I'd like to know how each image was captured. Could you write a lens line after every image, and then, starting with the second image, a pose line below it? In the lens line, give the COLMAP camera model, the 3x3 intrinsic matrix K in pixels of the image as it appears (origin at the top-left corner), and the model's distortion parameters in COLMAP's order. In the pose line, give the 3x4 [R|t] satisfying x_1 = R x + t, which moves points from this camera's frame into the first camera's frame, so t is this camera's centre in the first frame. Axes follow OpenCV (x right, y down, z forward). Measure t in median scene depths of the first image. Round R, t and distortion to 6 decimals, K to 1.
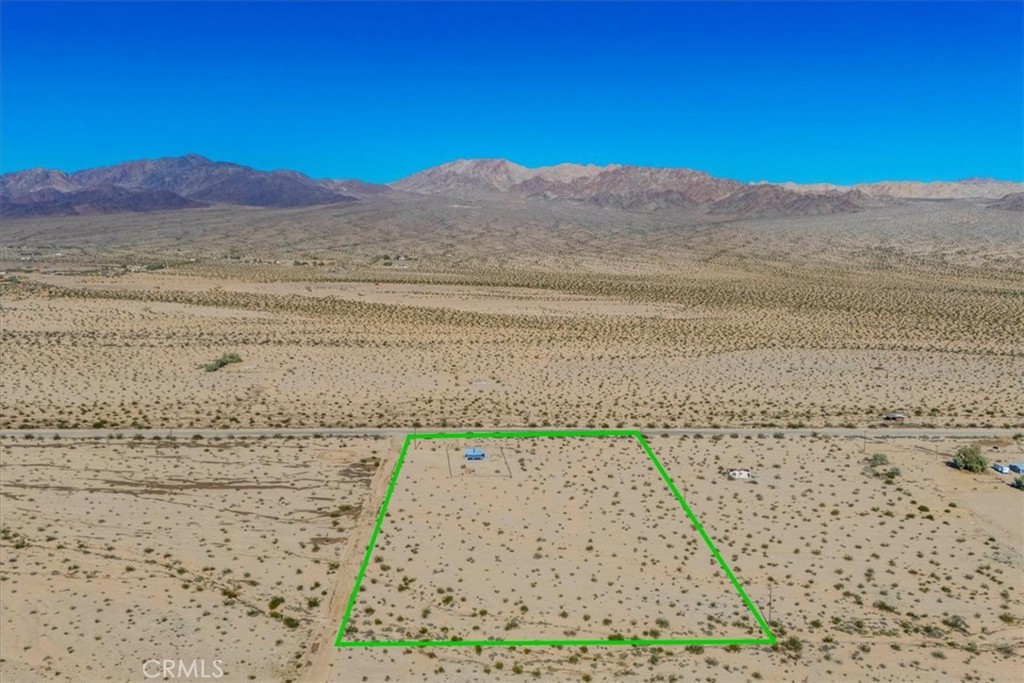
lens RADIAL K [[844.3, 0, 516.2], [0, 844.3, 341.3], [0, 0, 1]] dist [0.090826, -0.120627]
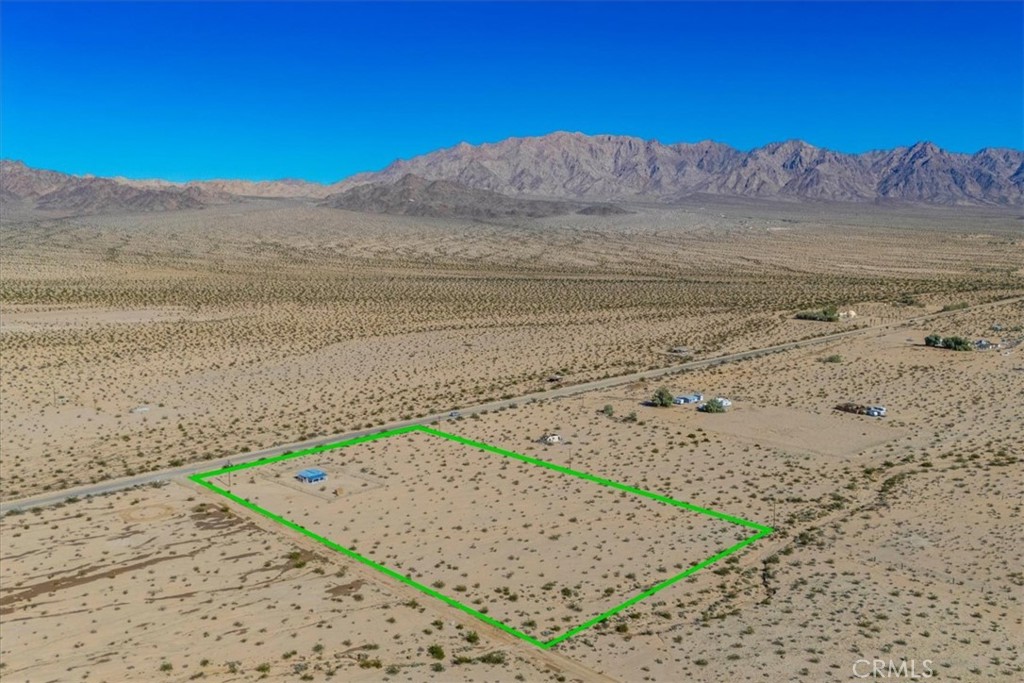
lens RADIAL K [[844.3, 0, 516.2], [0, 844.3, 341.3], [0, 0, 1]] dist [0.090826, -0.120627]
pose [[0.742413, -0.102277, 0.662090, -0.564674], [0.099665, 0.994142, 0.041815, -0.028216], [-0.662488, 0.034943, 0.748257, 0.208075]]
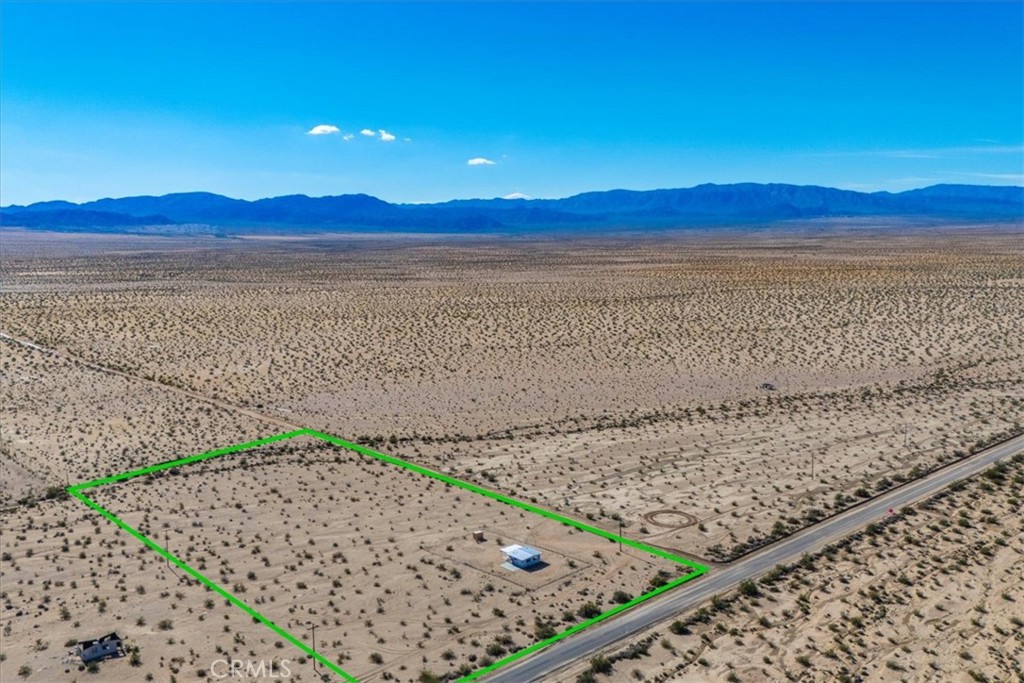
lens RADIAL K [[922.4, 0, 512.0], [0, 922.4, 341.5], [0, 0, 1]] dist [0.020108, 0.005656]
pose [[-0.771635, 0.089019, -0.629805, 0.472704], [-0.085634, 0.966605, 0.241542, -0.241045], [0.630275, 0.240315, -0.738243, 1.775036]]
